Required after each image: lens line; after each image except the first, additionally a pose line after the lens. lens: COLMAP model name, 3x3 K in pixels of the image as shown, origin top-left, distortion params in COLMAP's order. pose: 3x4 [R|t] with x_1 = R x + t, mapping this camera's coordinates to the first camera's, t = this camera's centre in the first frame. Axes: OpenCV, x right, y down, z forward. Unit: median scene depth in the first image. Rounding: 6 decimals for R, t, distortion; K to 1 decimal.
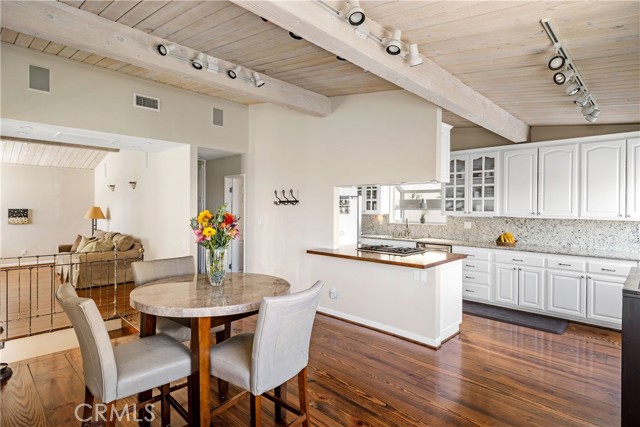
lens RADIAL K [[345.9, 0, 319.9], [0, 345.9, 210.6], [0, 0, 1]] dist [-0.005638, -0.000770]
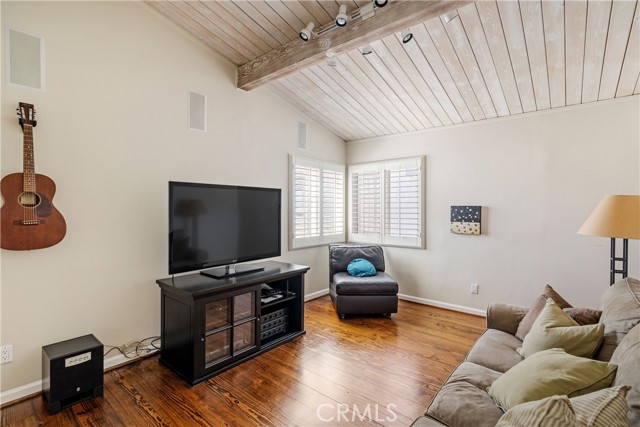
lens RADIAL K [[312.6, 0, 322.1], [0, 312.6, 210.5], [0, 0, 1]] dist [0.000508, 0.001494]
pose [[0.098694, -0.001310, -0.995117, -0.427122], [-0.007676, 0.999968, -0.002077, 0.005179], [0.995088, 0.007844, 0.098681, 0.744383]]
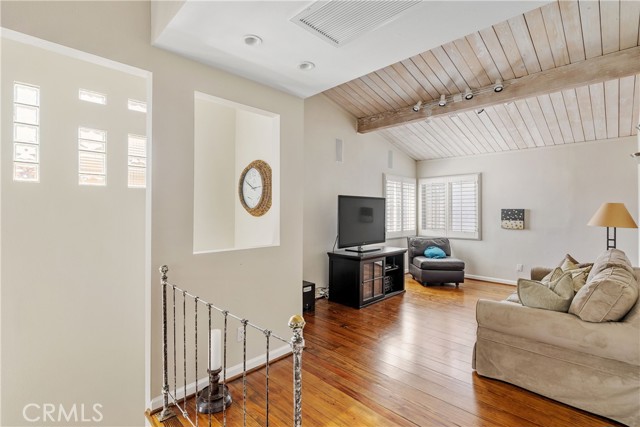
lens RADIAL K [[312.6, 0, 321.0], [0, 312.6, 210.1], [0, 0, 1]] dist [0.000508, 0.001494]
pose [[0.011300, -0.012117, -0.999863, -0.205408], [-0.008034, 0.999893, -0.012208, 0.009343], [0.999904, 0.008171, 0.011201, 0.585016]]
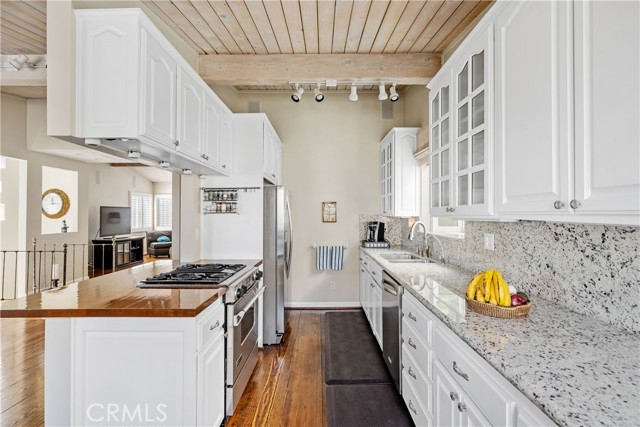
lens RADIAL K [[312.6, 0, 321.5], [0, 312.6, 212.6], [0, 0, 1]] dist [0.000508, 0.001494]
pose [[0.700667, -0.010635, -0.713409, 0.399930], [0.000058, 0.999890, -0.014848, 0.010203], [0.713488, 0.010362, 0.700591, 0.434162]]
